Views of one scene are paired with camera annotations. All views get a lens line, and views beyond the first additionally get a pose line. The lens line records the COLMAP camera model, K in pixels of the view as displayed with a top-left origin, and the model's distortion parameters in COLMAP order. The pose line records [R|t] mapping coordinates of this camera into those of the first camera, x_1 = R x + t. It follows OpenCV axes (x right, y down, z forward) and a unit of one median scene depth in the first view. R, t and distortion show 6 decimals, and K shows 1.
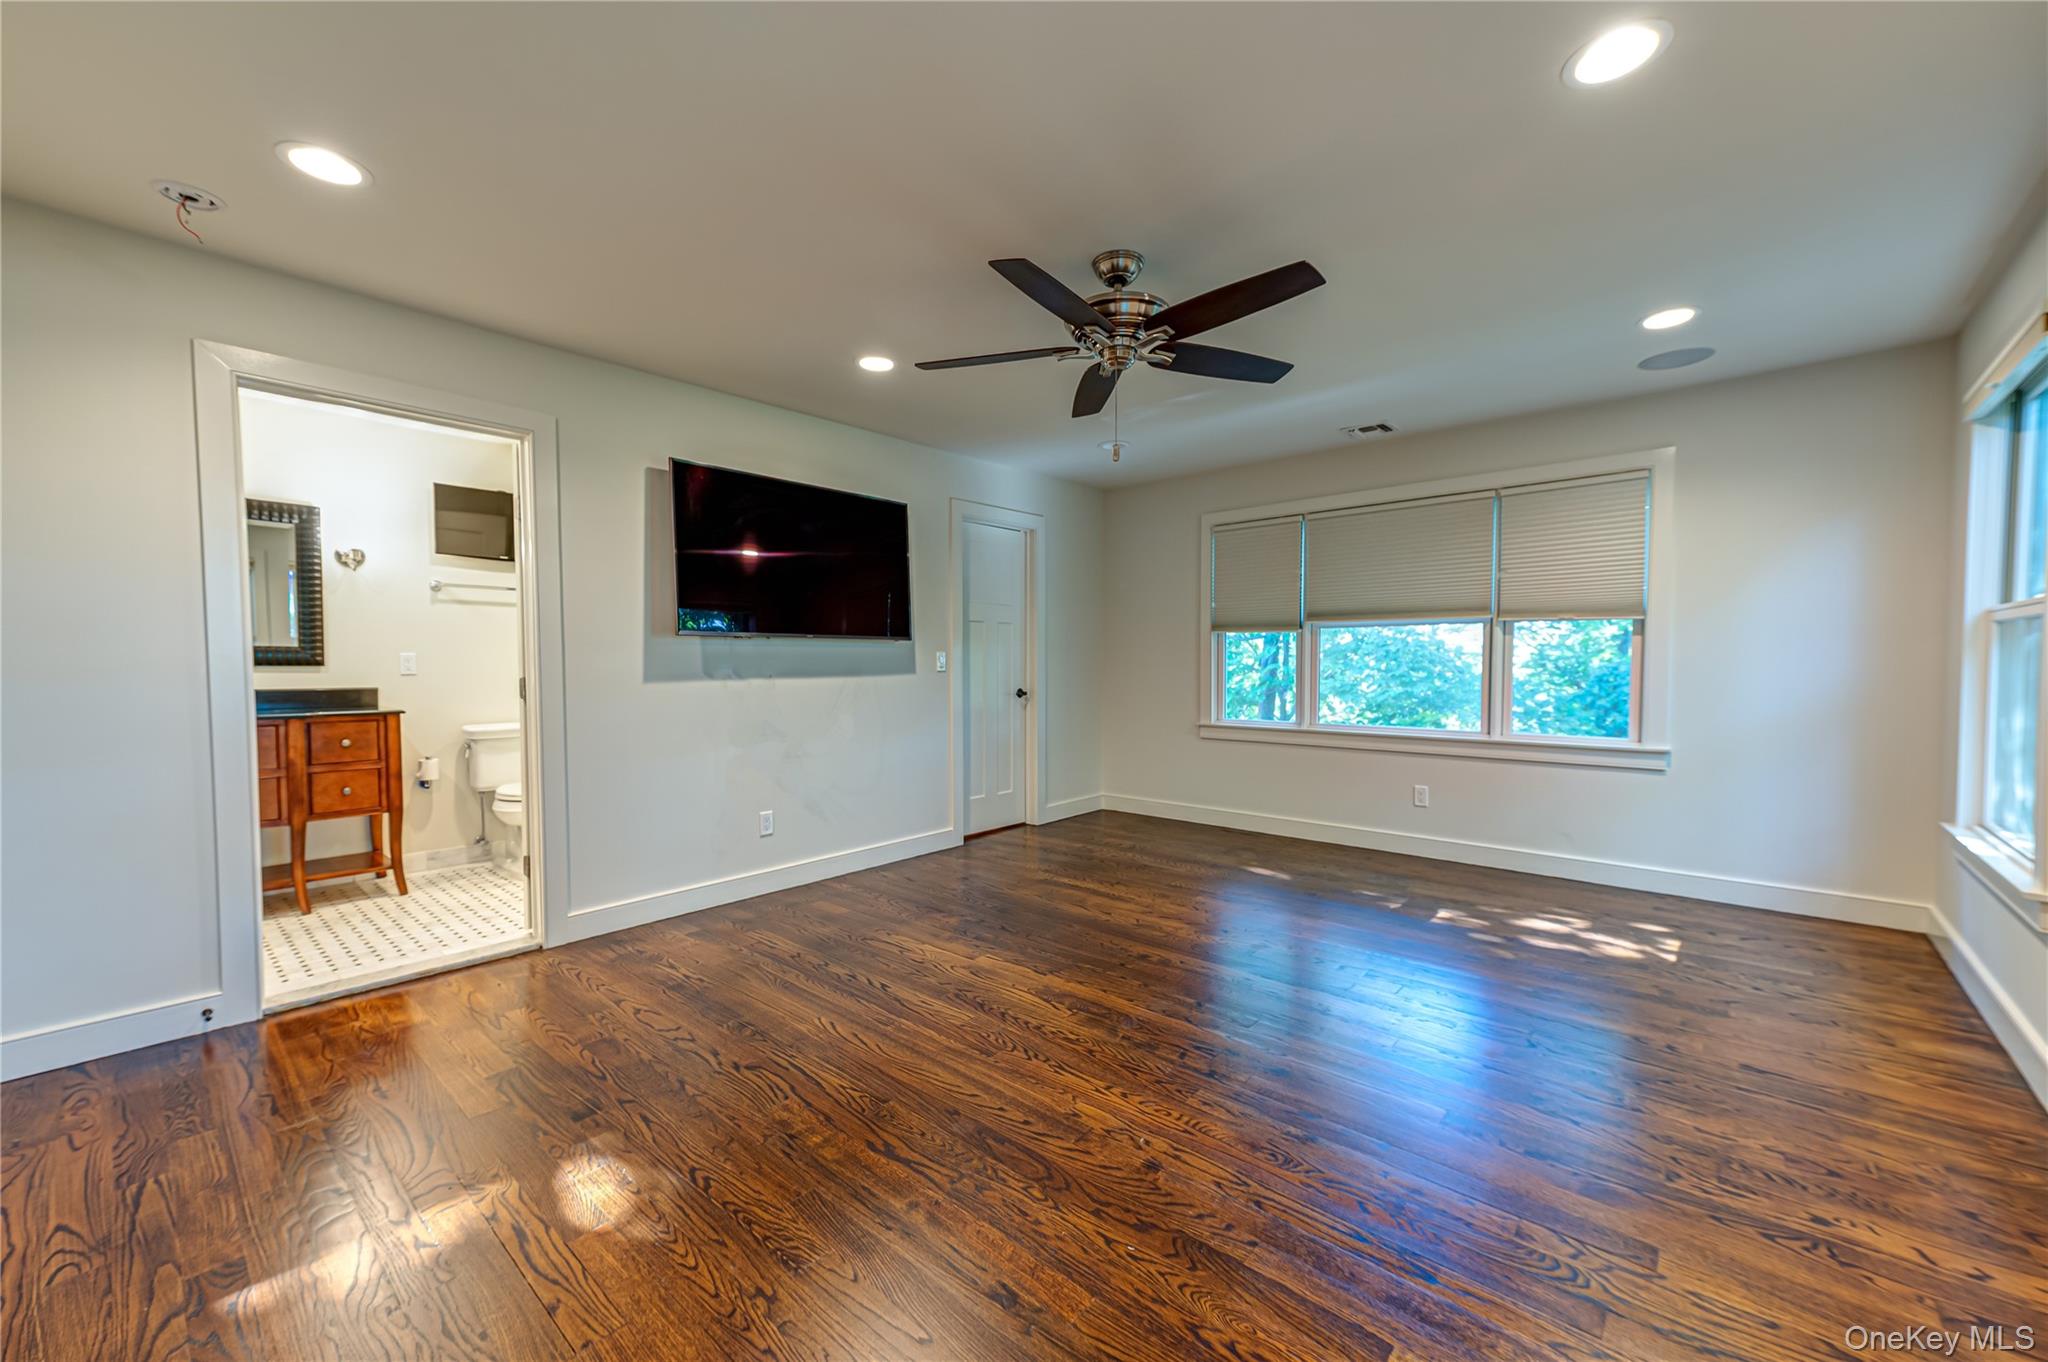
lens RADIAL K [[800.5, 0, 1015.4], [0, 800.5, 690.7], [0, 0, 1]] dist [0.014144, 0.001046]
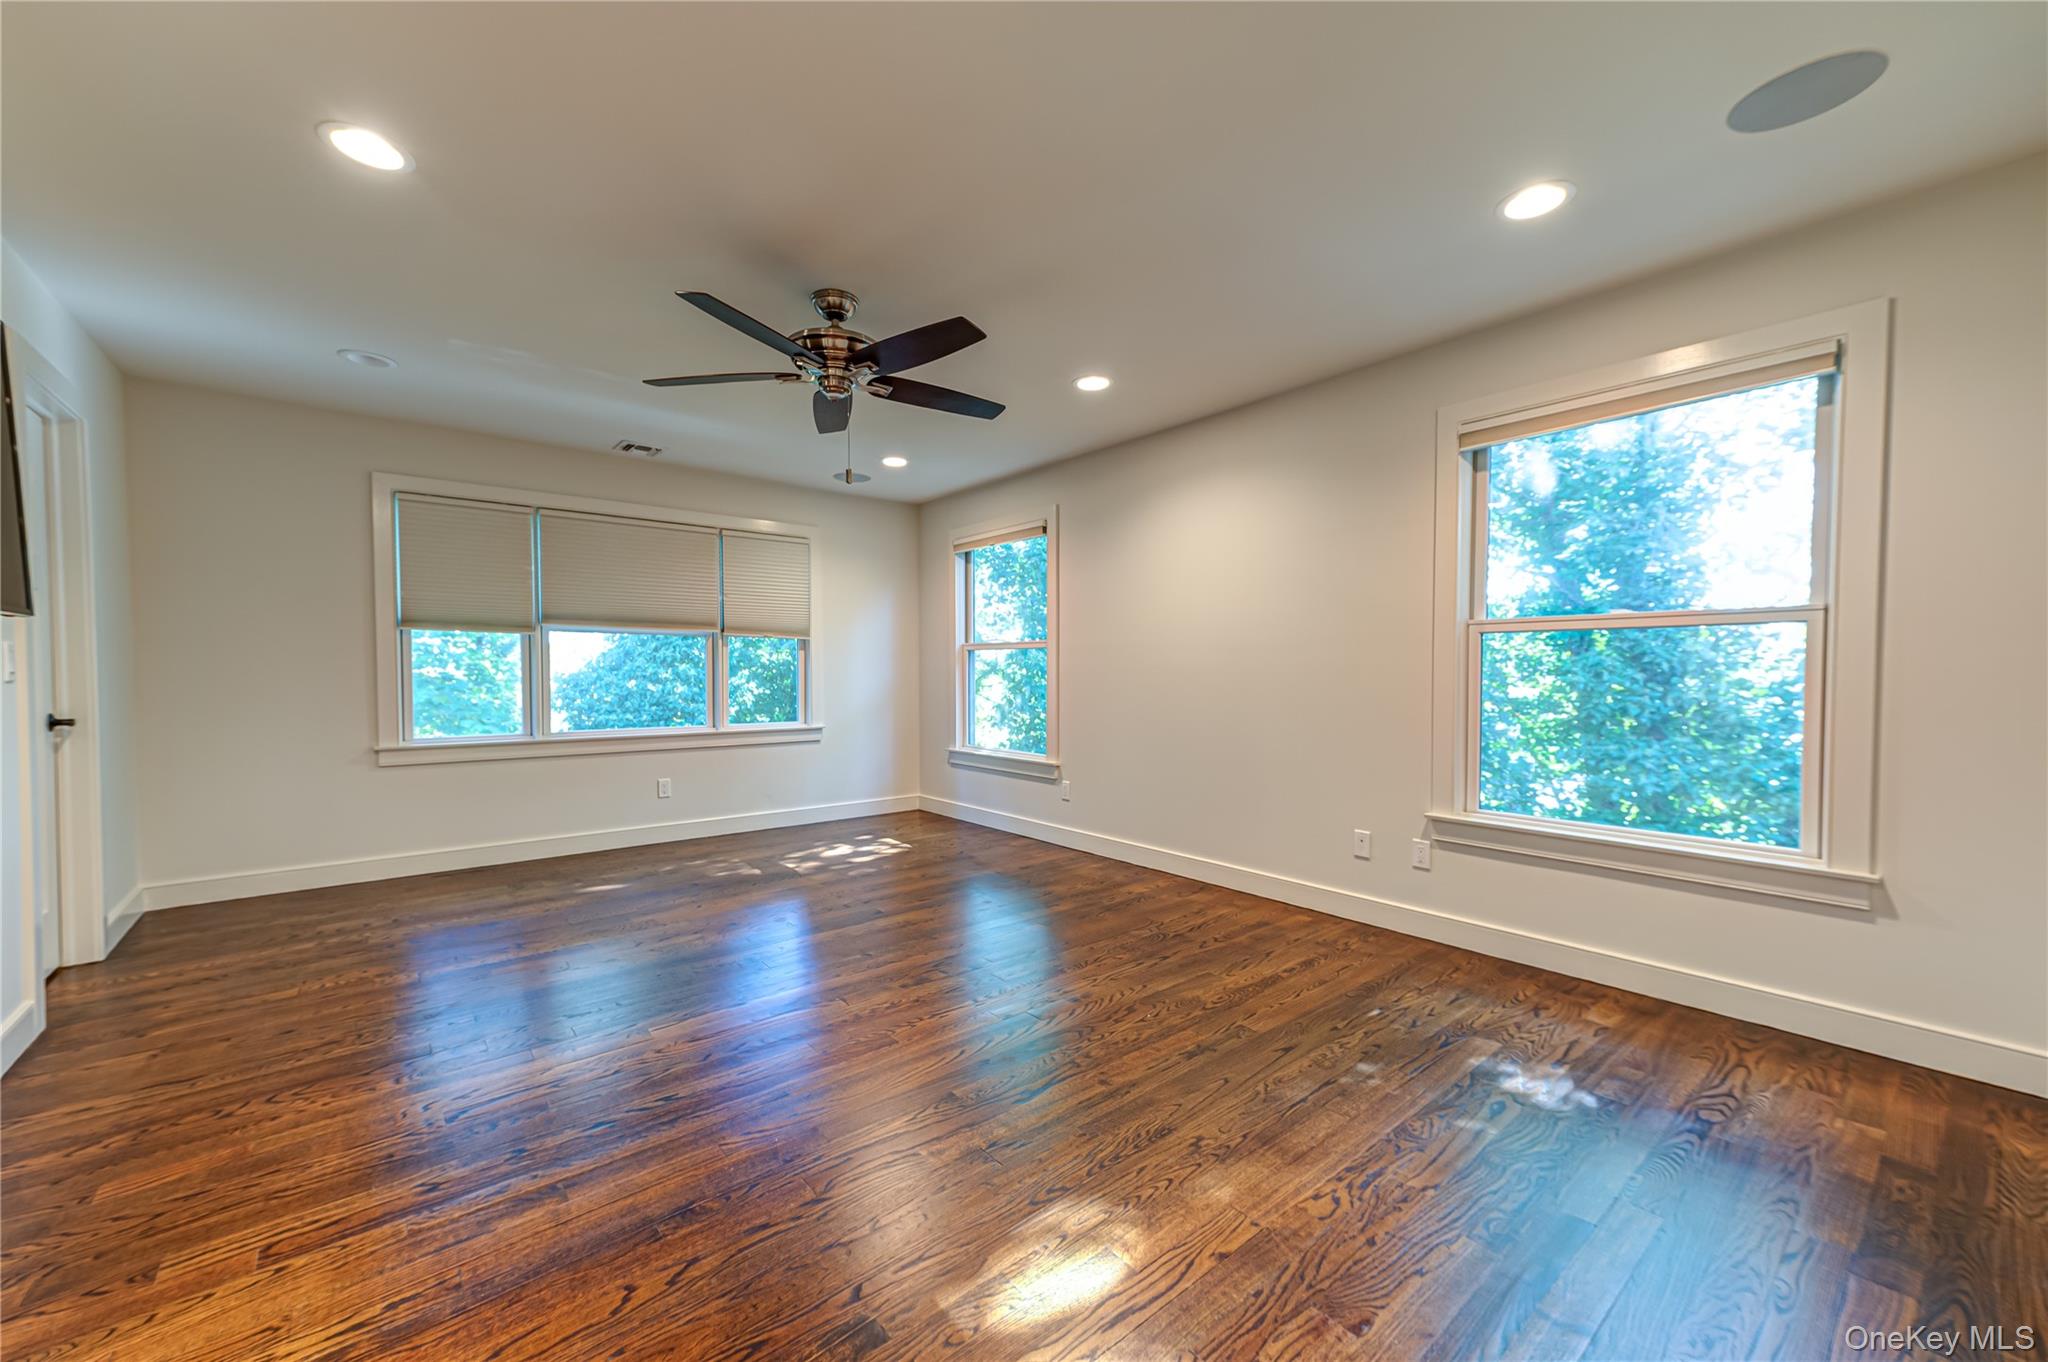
lens RADIAL K [[800.5, 0, 1024.2], [0, 800.5, 693.3], [0, 0, 1]] dist [0.014144, 0.001046]
pose [[0.140568, -0.026072, 0.989728, -0.615588], [0.033255, 0.999213, 0.021598, -0.009274], [-0.989512, 0.029878, 0.141325, 0.403104]]
